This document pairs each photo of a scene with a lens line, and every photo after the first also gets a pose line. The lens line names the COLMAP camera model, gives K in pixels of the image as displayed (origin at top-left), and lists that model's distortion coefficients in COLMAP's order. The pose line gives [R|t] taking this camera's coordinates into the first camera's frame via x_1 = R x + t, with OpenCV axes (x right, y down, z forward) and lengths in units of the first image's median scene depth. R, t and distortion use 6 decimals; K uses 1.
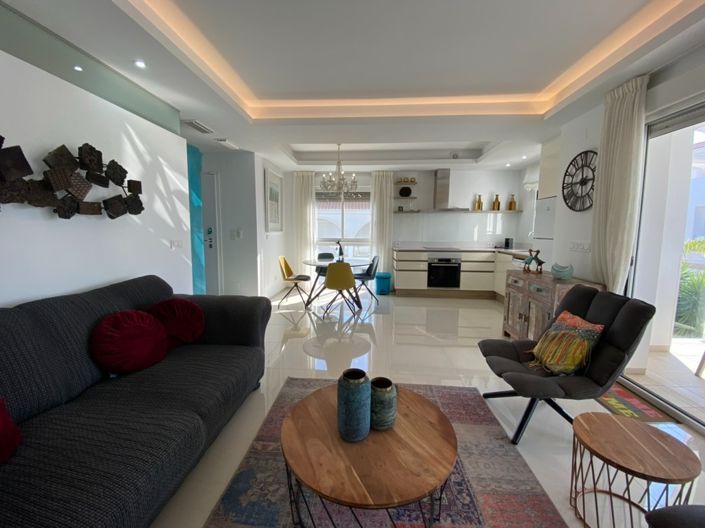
lens RADIAL K [[286.8, 0, 340.2], [0, 286.8, 263.1], [0, 0, 1]] dist [-0.003637, -0.004221]
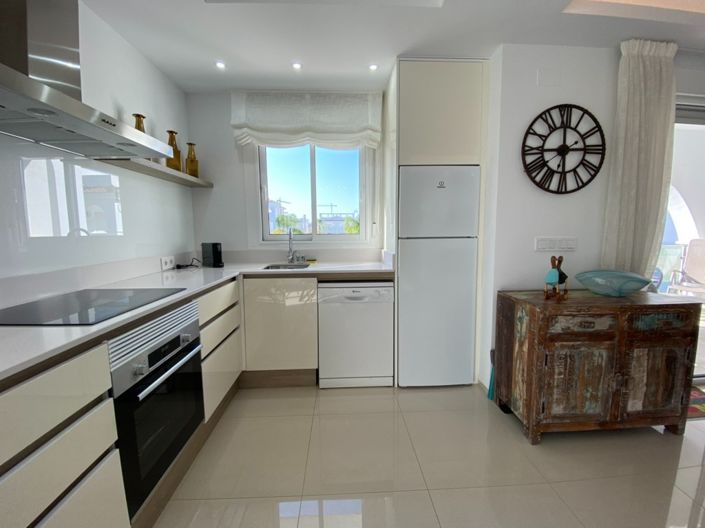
lens RADIAL K [[286.8, 0, 351.6], [0, 286.8, 260.2], [0, 0, 1]] dist [-0.003637, -0.004221]
pose [[-0.152251, -0.103084, 0.982951, 0.120833], [0.118220, 0.985506, 0.121664, -0.089111], [-0.981246, 0.134728, -0.137858, 0.859371]]
